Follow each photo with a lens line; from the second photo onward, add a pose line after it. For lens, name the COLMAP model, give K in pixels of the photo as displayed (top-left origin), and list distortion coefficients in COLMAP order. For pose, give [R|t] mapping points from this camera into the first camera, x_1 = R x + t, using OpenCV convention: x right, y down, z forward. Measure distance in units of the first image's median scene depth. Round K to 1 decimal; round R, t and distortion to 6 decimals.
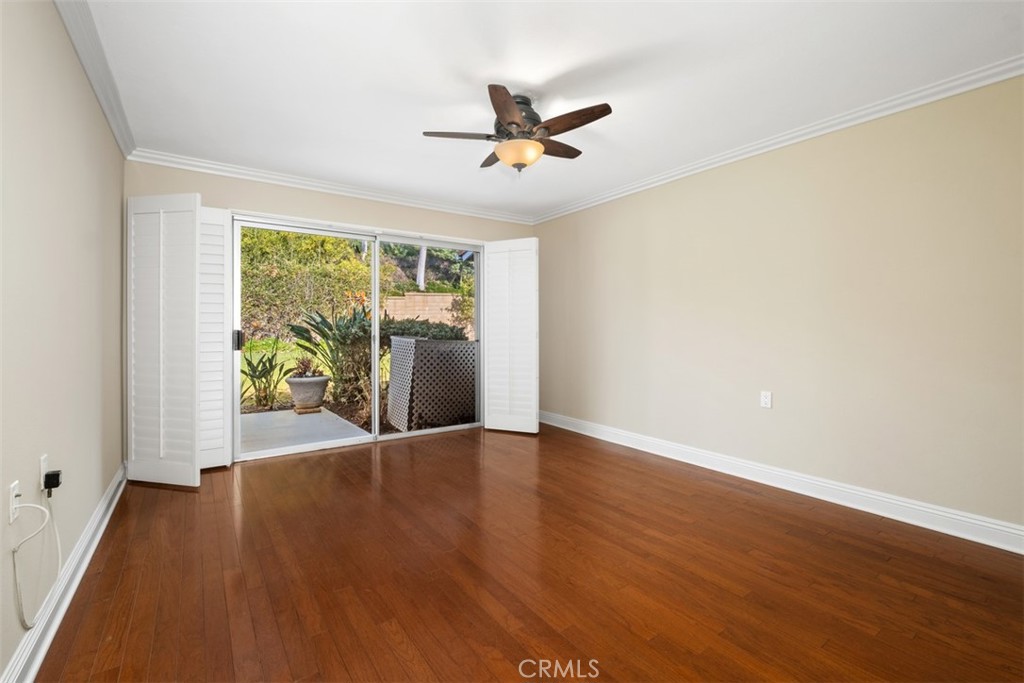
lens RADIAL K [[446.9, 0, 507.9], [0, 446.9, 341.0], [0, 0, 1]] dist [0.000028, -0.000073]
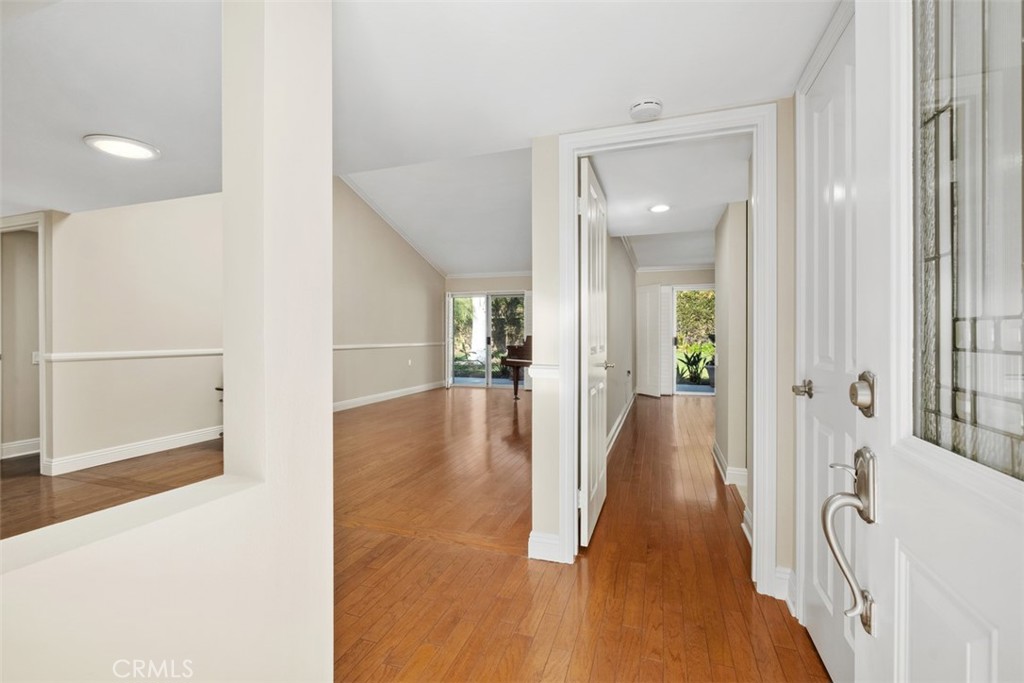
lens RADIAL K [[446.9, 0, 507.9], [0, 446.9, 341.0], [0, 0, 1]] dist [0.000028, -0.000073]
pose [[0.594049, 0.004755, -0.804415, 0.538911], [-0.018308, 0.999803, -0.007610, 0.020675], [0.804220, 0.019248, 0.594020, -0.781910]]
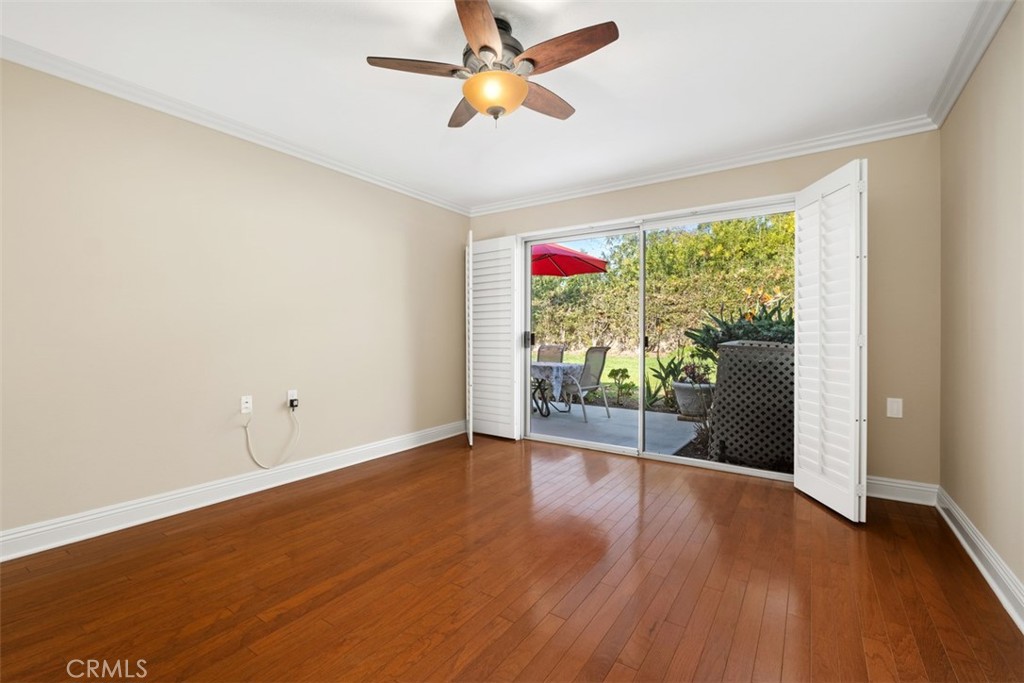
lens RADIAL K [[446.9, 0, 507.9], [0, 446.9, 341.0], [0, 0, 1]] dist [0.000028, -0.000073]
pose [[0.356746, 0.014856, -0.934083, 0.383689], [-0.030908, 0.999514, 0.004092, -0.001042], [0.933690, 0.027411, 0.357032, 0.380982]]
